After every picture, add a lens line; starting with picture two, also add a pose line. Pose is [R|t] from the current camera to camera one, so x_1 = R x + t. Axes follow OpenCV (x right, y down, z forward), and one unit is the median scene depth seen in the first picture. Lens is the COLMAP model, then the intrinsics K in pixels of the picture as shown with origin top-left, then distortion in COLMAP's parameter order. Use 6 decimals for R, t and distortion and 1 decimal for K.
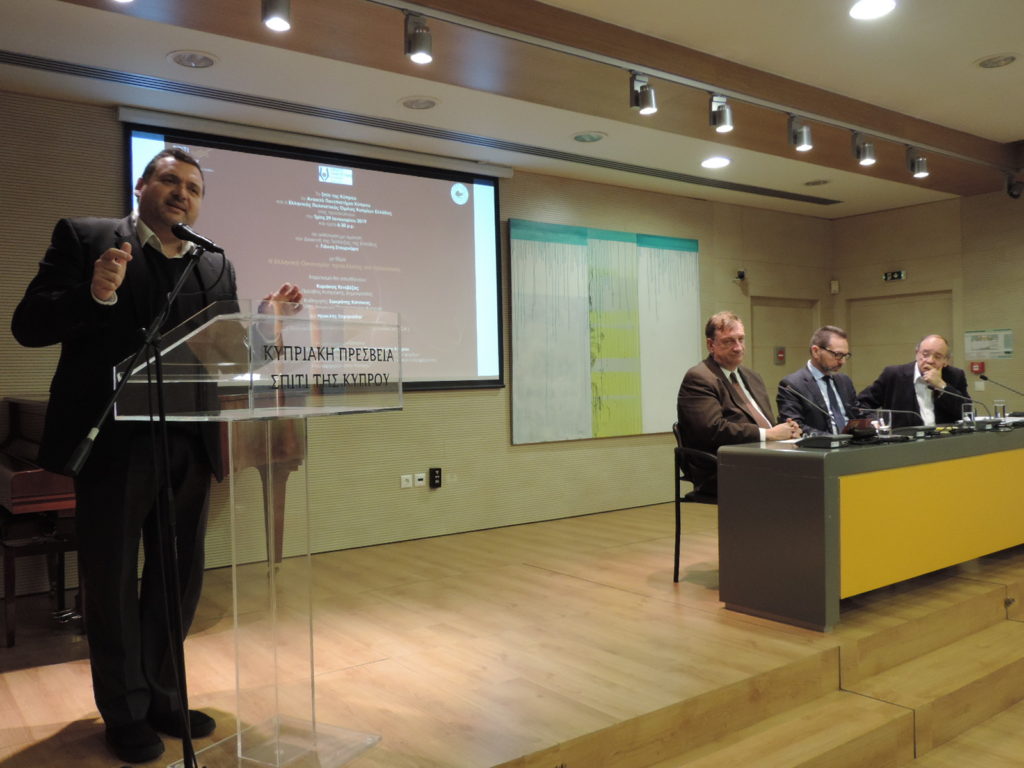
lens RADIAL K [[878.4, 0, 512.0], [0, 878.4, 384.0], [0, 0, 1]] dist [-0.029828, 0.007041]
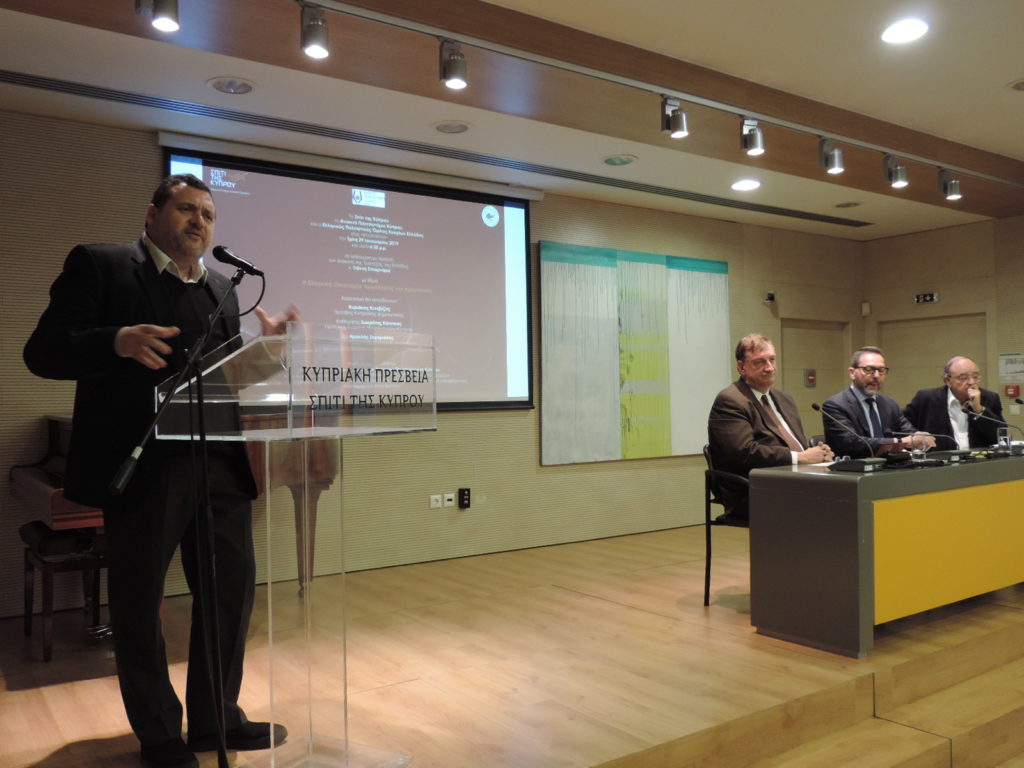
lens RADIAL K [[878.4, 0, 512.0], [0, 878.4, 384.0], [0, 0, 1]] dist [-0.029828, 0.007041]
pose [[0.999535, 0.005406, -0.030014, -0.003998], [-0.006102, 0.999713, -0.023154, -0.000710], [0.029881, 0.023326, 0.999281, -0.003573]]
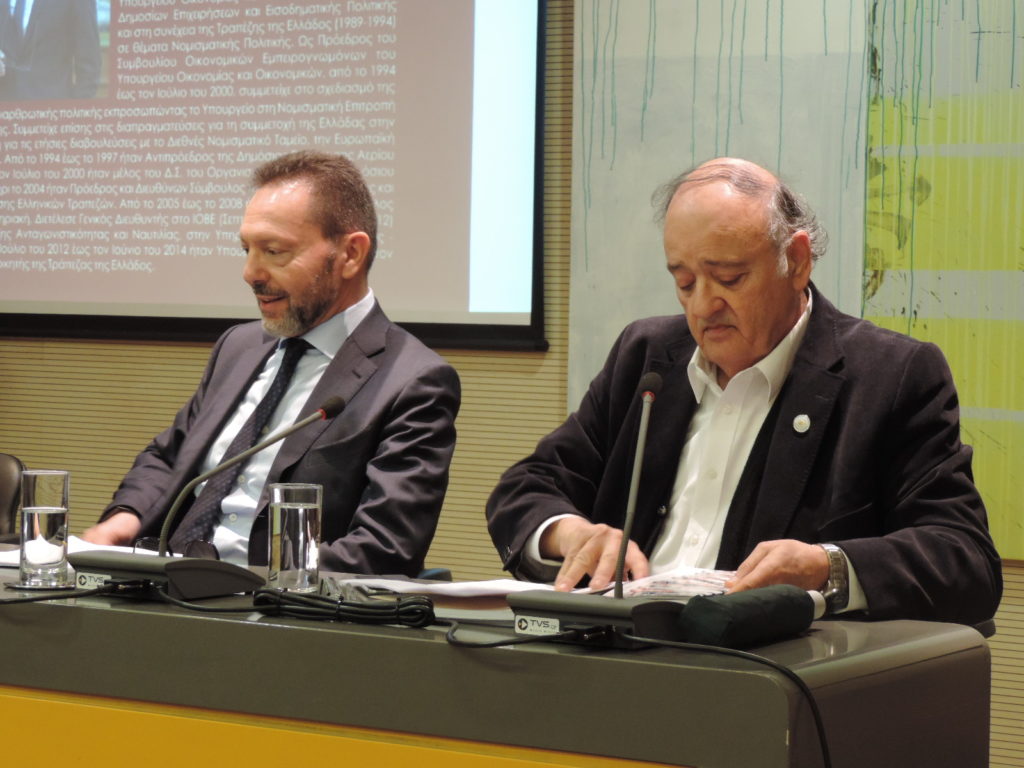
lens RADIAL K [[2649.8, 0, 512.0], [0, 2649.8, 384.0], [0, 0, 1]] dist [-0.031073, 0.432429]
pose [[0.374539, 0.056040, -0.925516, 1.049886], [-0.038807, 0.998245, 0.044739, -0.031954], [0.926399, 0.019160, 0.376056, 0.715649]]
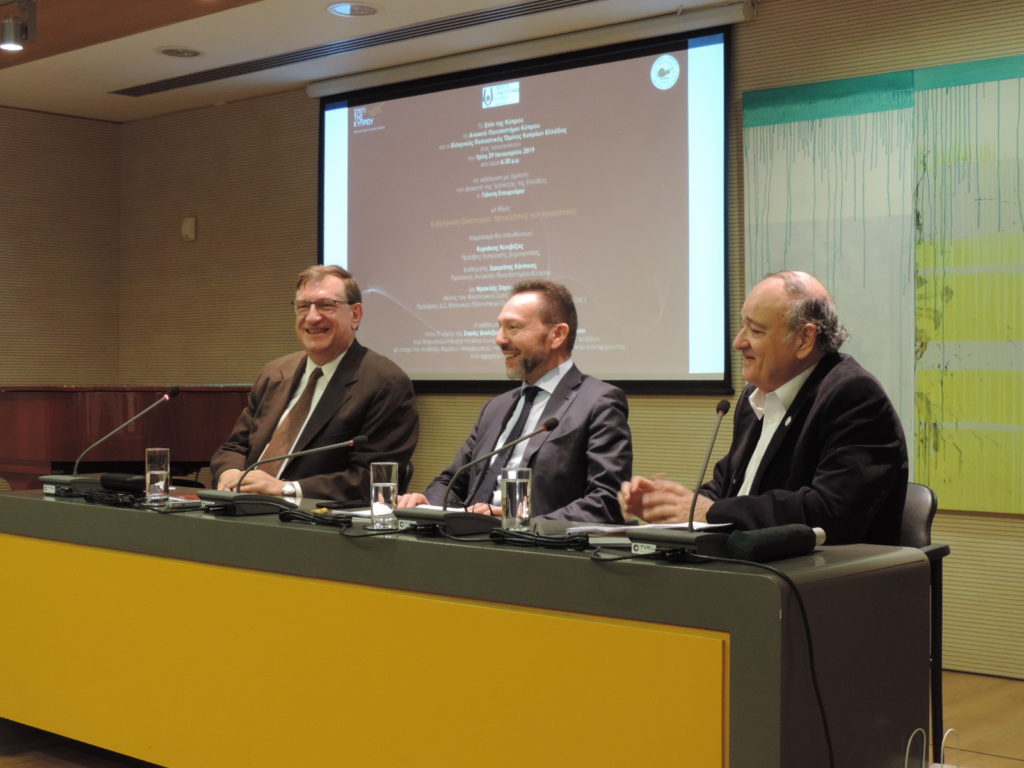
lens RADIAL K [[1507.3, 0, 512.0], [0, 1507.3, 384.0], [0, 0, 1]] dist [-0.120403, 0.147509]
pose [[0.202733, 0.026037, -0.978888, 1.053155], [-0.014287, 0.999619, 0.023629, -0.027437], [0.979130, 0.009195, 0.203027, 0.772856]]
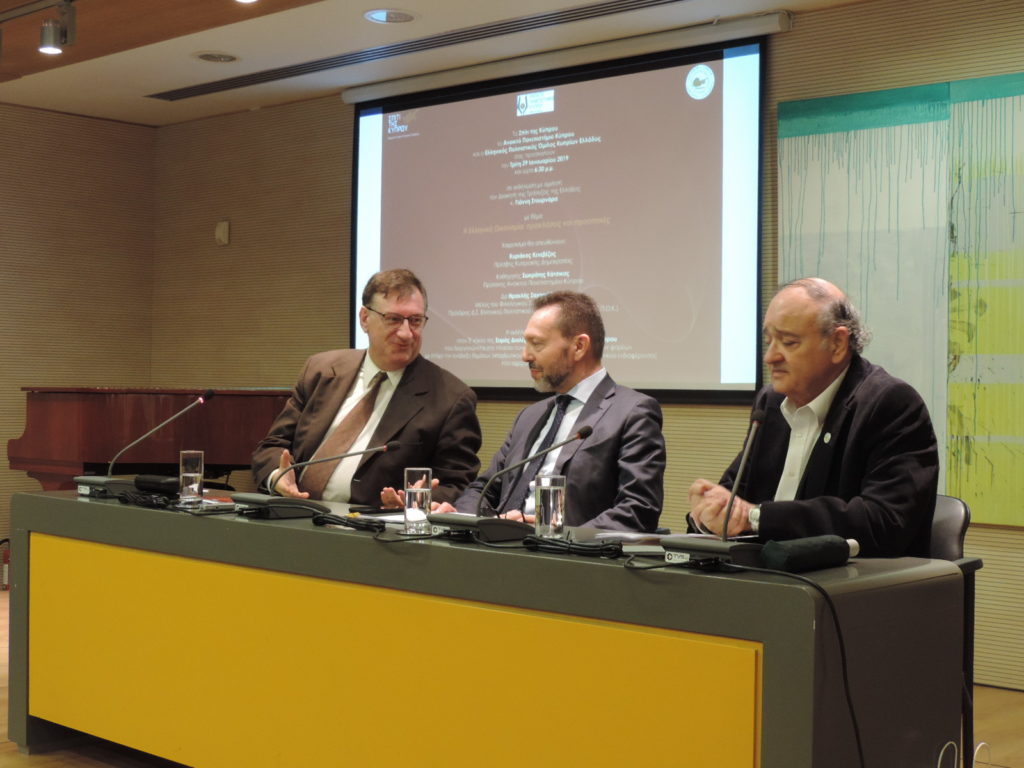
lens RADIAL K [[1507.3, 0, 512.0], [0, 1507.3, 384.0], [0, 0, 1]] dist [-0.120403, 0.147509]
pose [[0.184468, 0.023755, -0.982551, 1.054330], [-0.026974, 0.999454, 0.019099, -0.027388], [0.982468, 0.022980, 0.185008, 0.769656]]
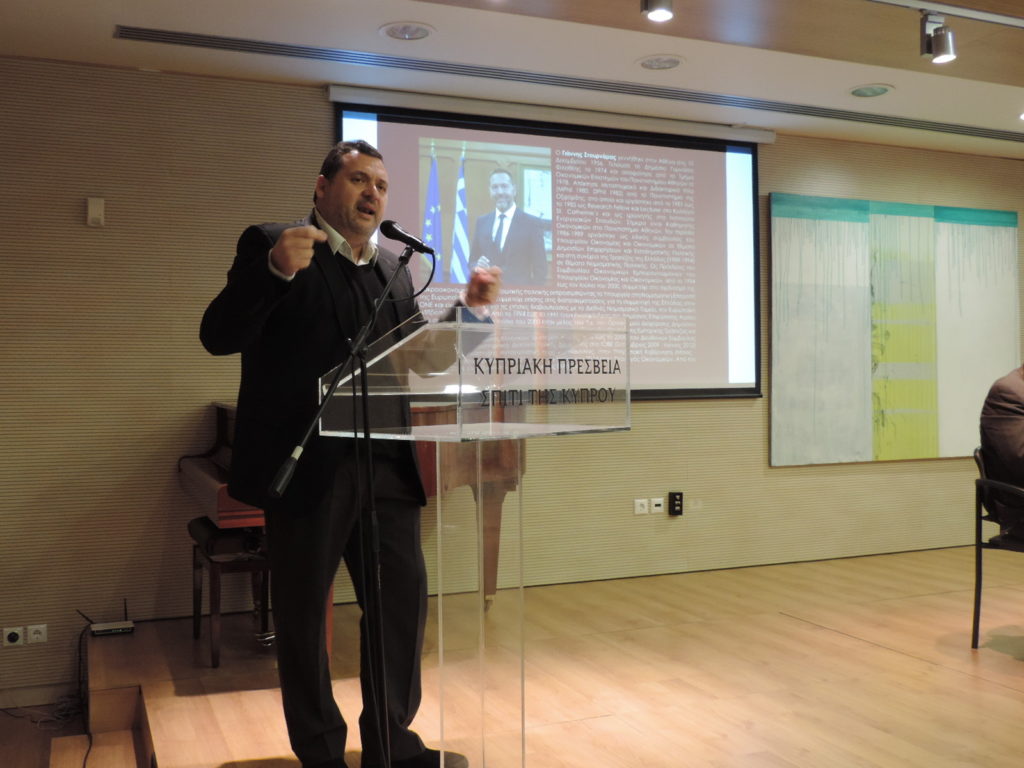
lens RADIAL K [[1051.4, 0, 512.0], [0, 1051.4, 384.0], [0, 0, 1]] dist [-0.048898, 0.007943]
pose [[0.968872, 0.013200, -0.247212, 0.008623], [-0.013323, 0.999911, 0.001177, -0.007579], [0.247205, 0.002153, 0.968961, -0.014572]]
